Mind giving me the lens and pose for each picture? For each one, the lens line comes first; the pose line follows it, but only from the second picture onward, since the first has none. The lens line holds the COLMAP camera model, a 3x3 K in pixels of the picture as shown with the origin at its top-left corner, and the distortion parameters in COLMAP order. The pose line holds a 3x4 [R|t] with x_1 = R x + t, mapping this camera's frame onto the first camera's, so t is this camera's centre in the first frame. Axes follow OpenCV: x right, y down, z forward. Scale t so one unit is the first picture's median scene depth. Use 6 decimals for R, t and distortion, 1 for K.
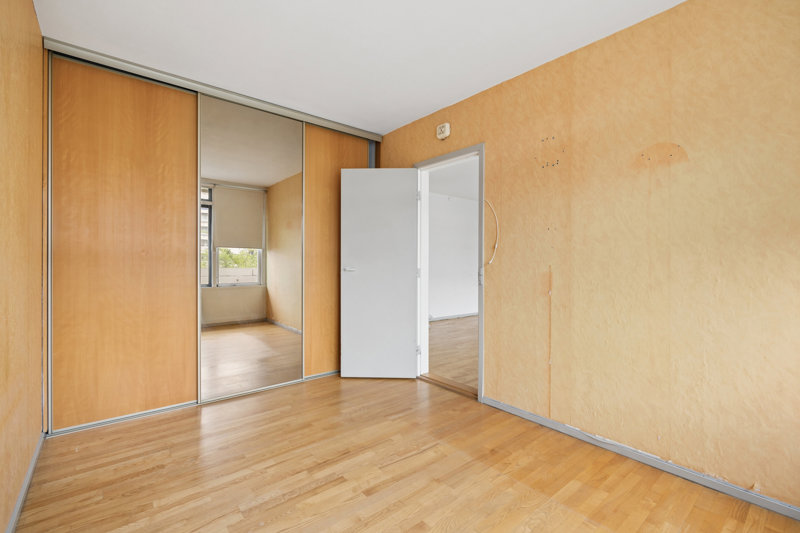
lens RADIAL K [[365.7, 0, 400.5], [0, 365.7, 267.1], [0, 0, 1]] dist [0.001586, 0.000231]
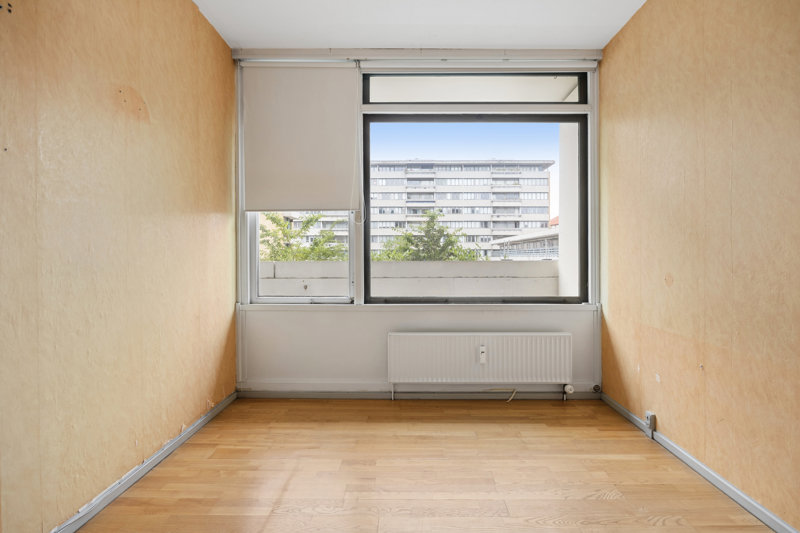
lens RADIAL K [[422.3, 0, 377.9], [0, 422.3, 257.9], [0, 0, 1]] dist [-0.005723, -0.000781]
pose [[-0.749716, -0.008522, 0.661705, -0.339395], [-0.004148, 0.999958, 0.008178, 0.034413], [-0.661747, 0.003386, -0.749719, 1.360044]]
